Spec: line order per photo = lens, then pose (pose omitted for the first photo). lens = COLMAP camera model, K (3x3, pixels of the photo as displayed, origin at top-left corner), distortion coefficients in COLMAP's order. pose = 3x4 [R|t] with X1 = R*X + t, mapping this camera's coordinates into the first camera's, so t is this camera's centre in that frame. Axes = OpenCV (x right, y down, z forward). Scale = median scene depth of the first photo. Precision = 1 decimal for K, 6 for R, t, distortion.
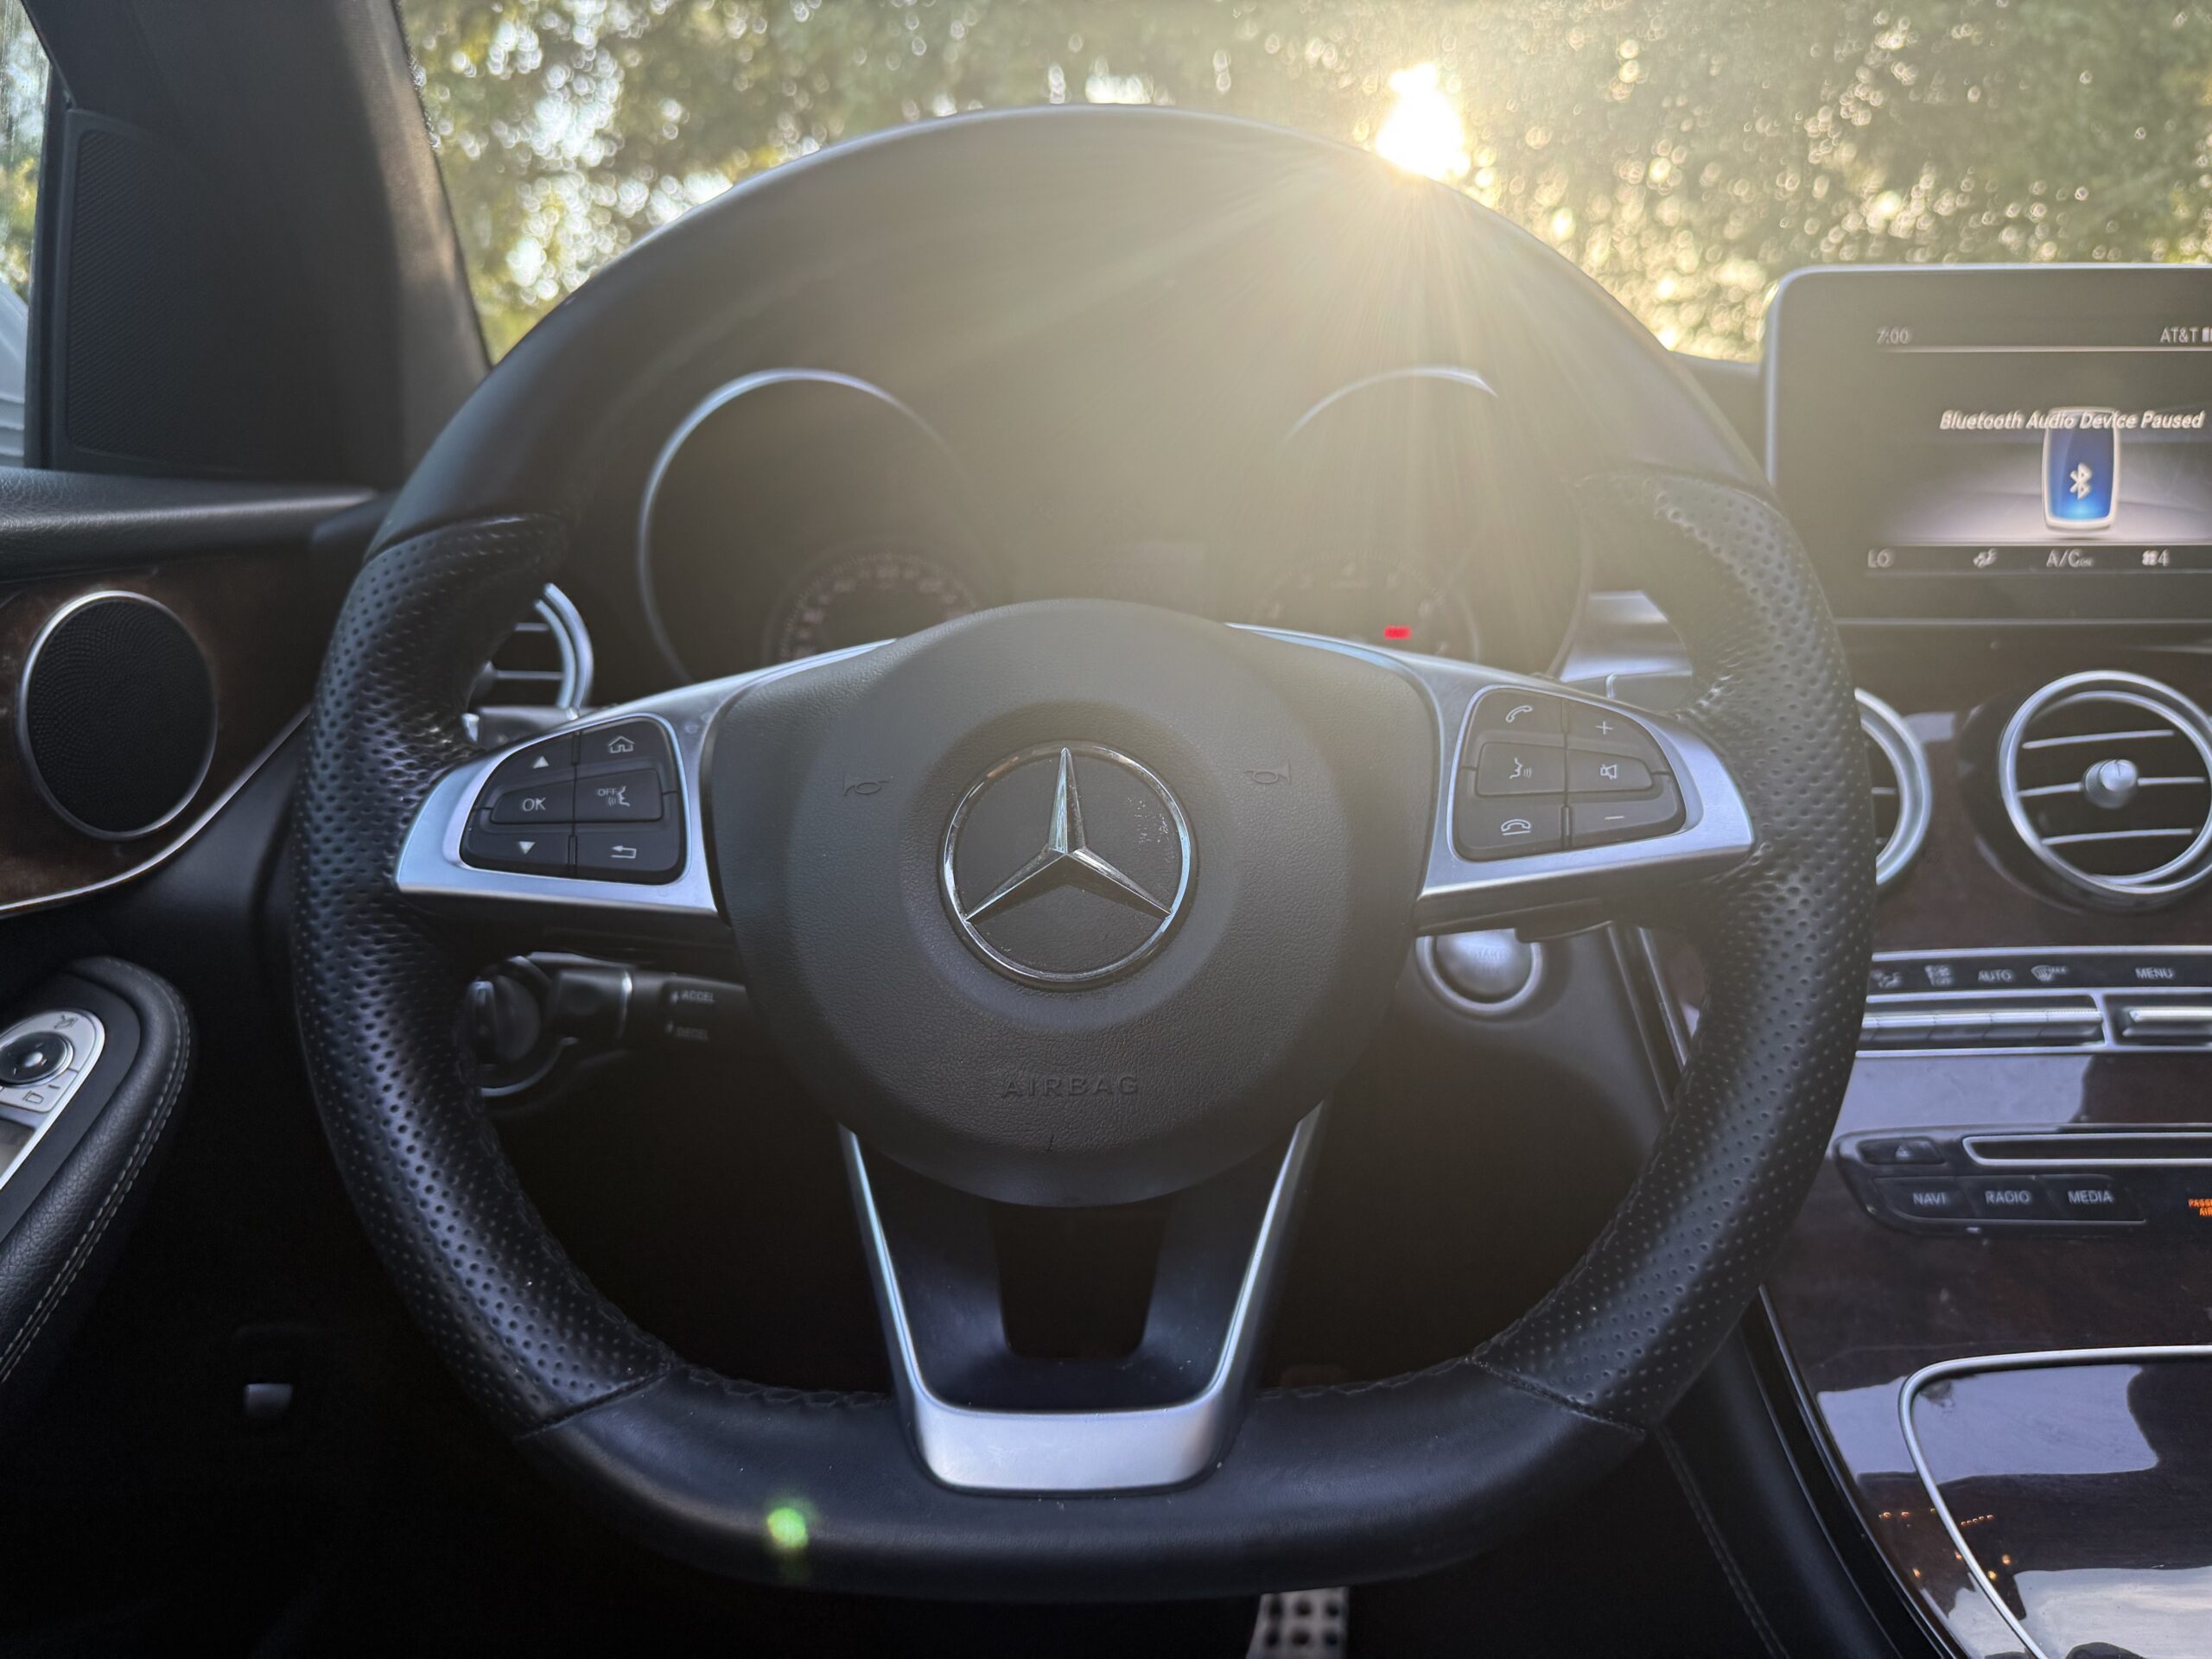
lens RADIAL K [[1600.6, 0, 1114.8], [0, 1600.6, 840.8], [0, 0, 1]] dist [0.001540, -0.021780]
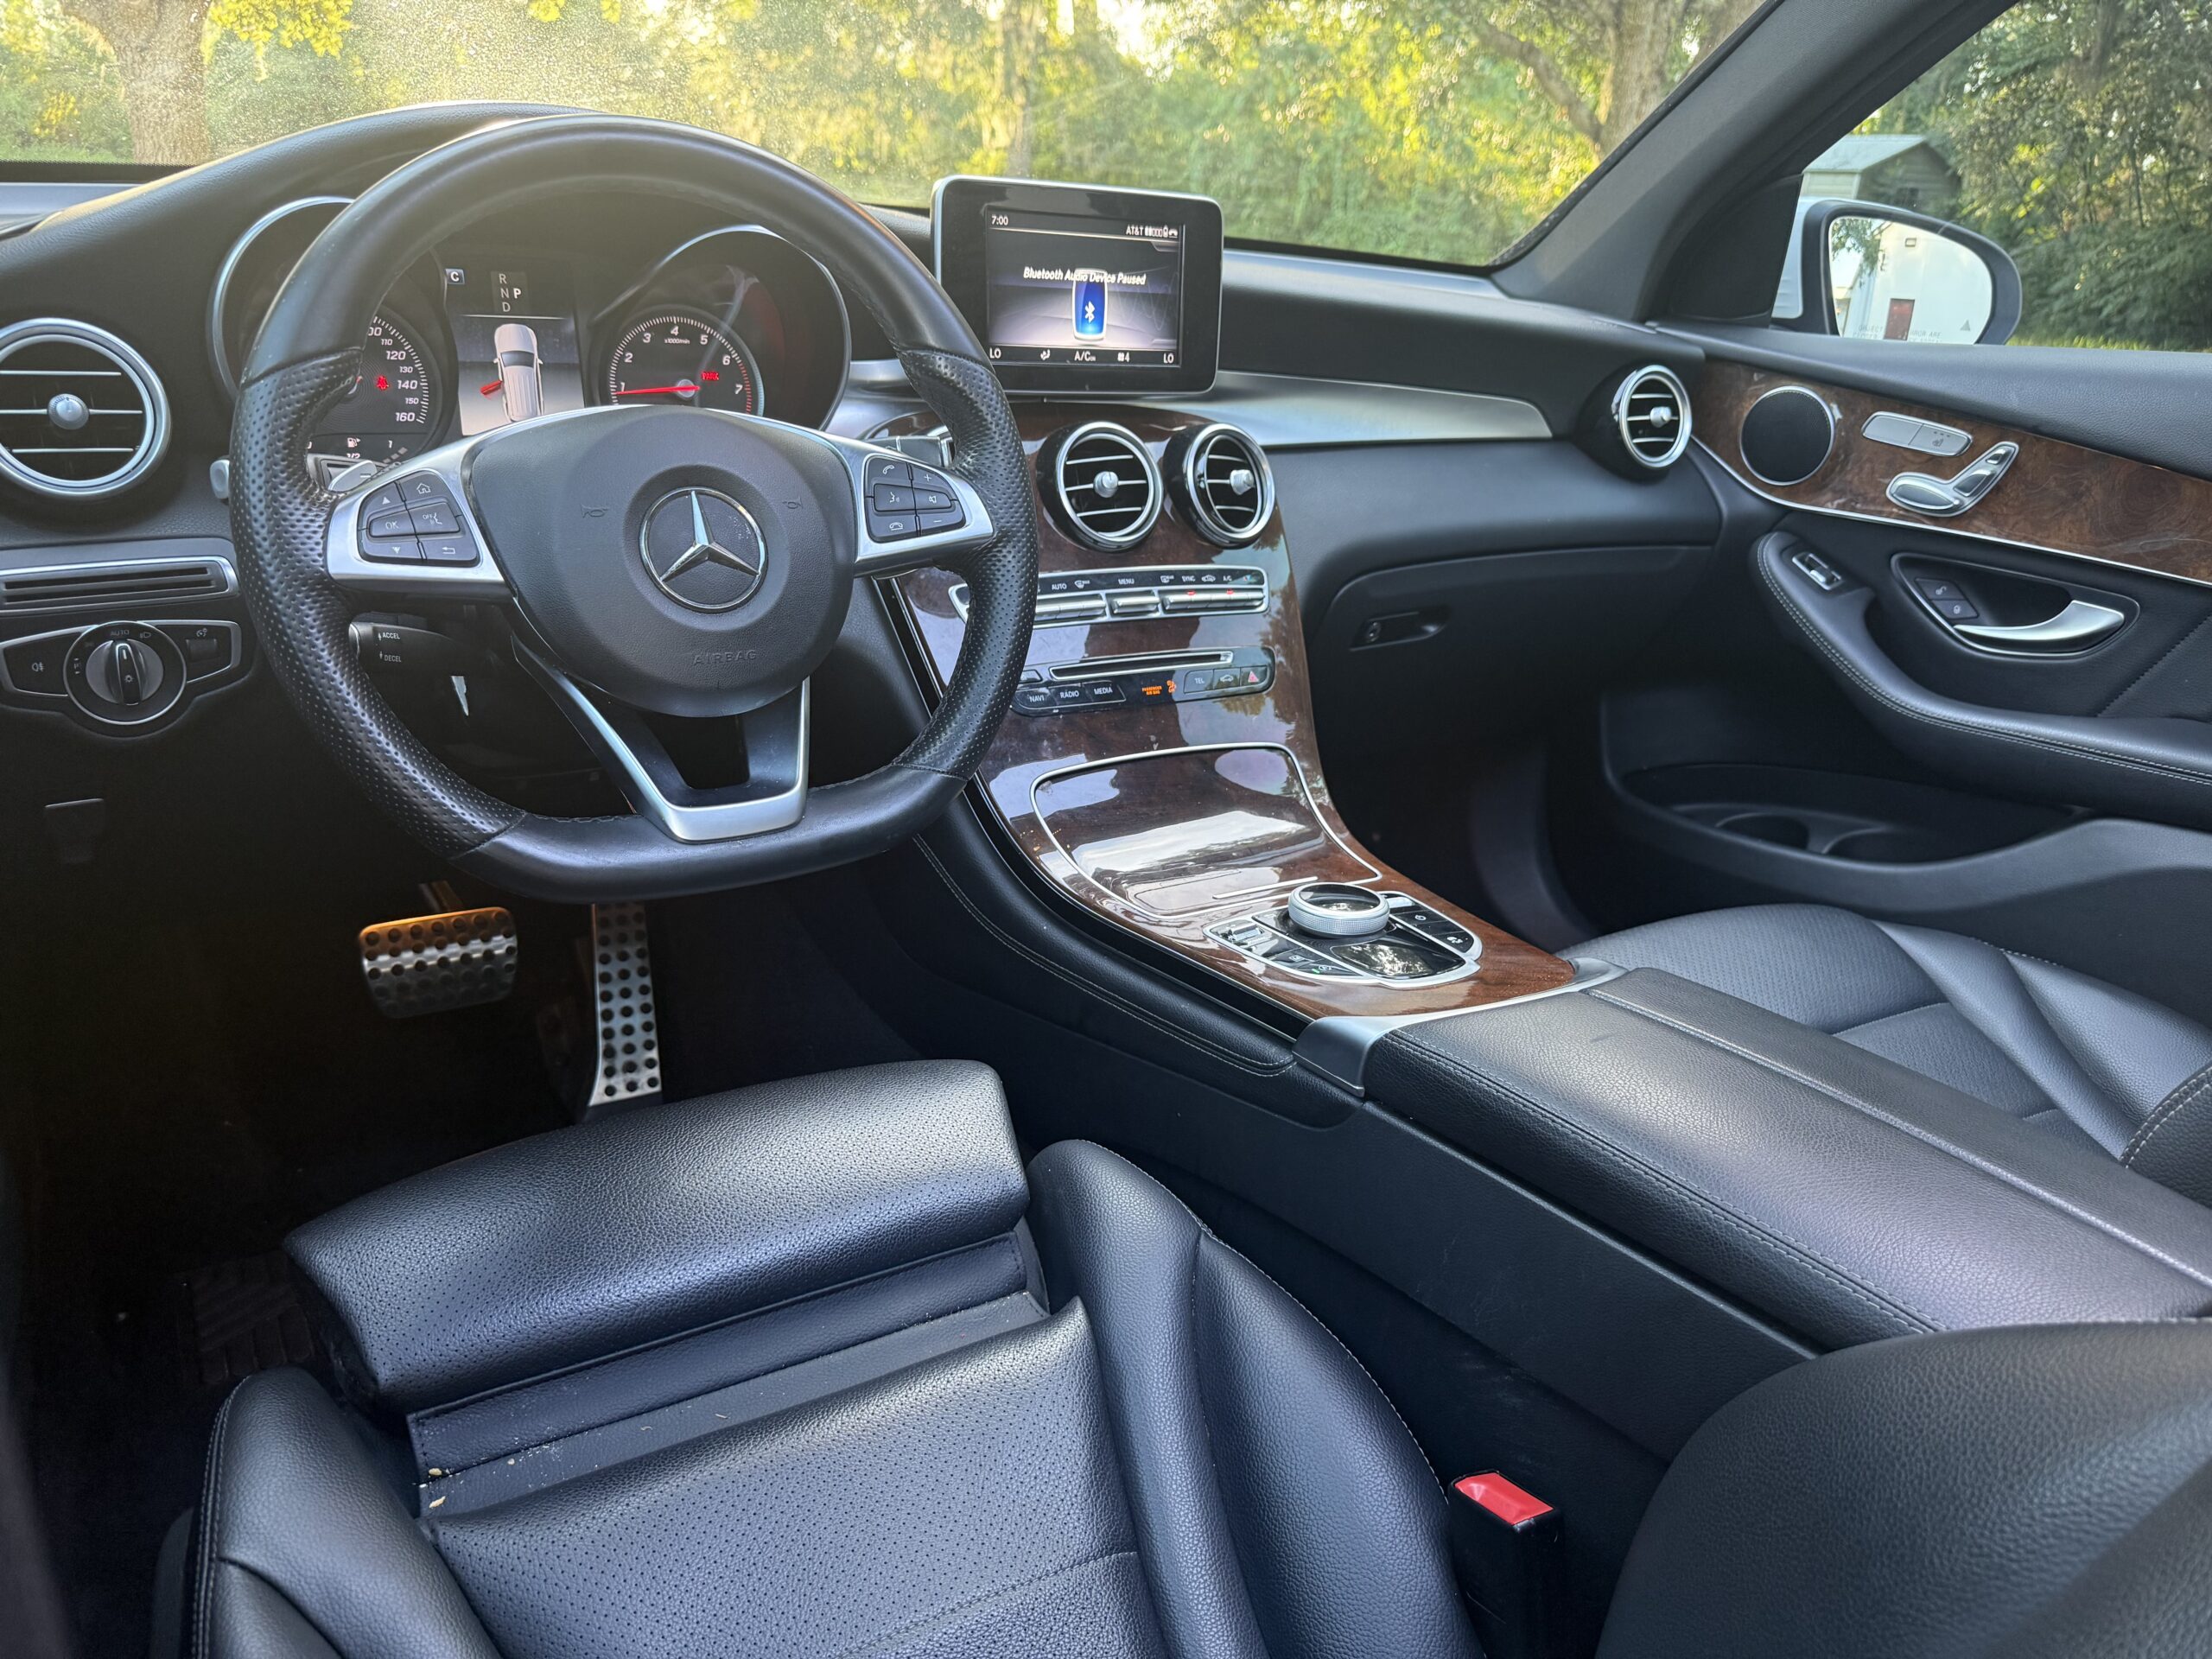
lens RADIAL K [[1536.5, 0, 1083.3], [0, 1536.5, 854.9], [0, 0, 1]] dist [0.115123, -0.243423]
pose [[0.837847, -0.141337, 0.527291, -0.455893], [0.011602, 0.970295, 0.241647, -0.051260], [-0.545782, -0.196345, 0.814599, -0.608268]]
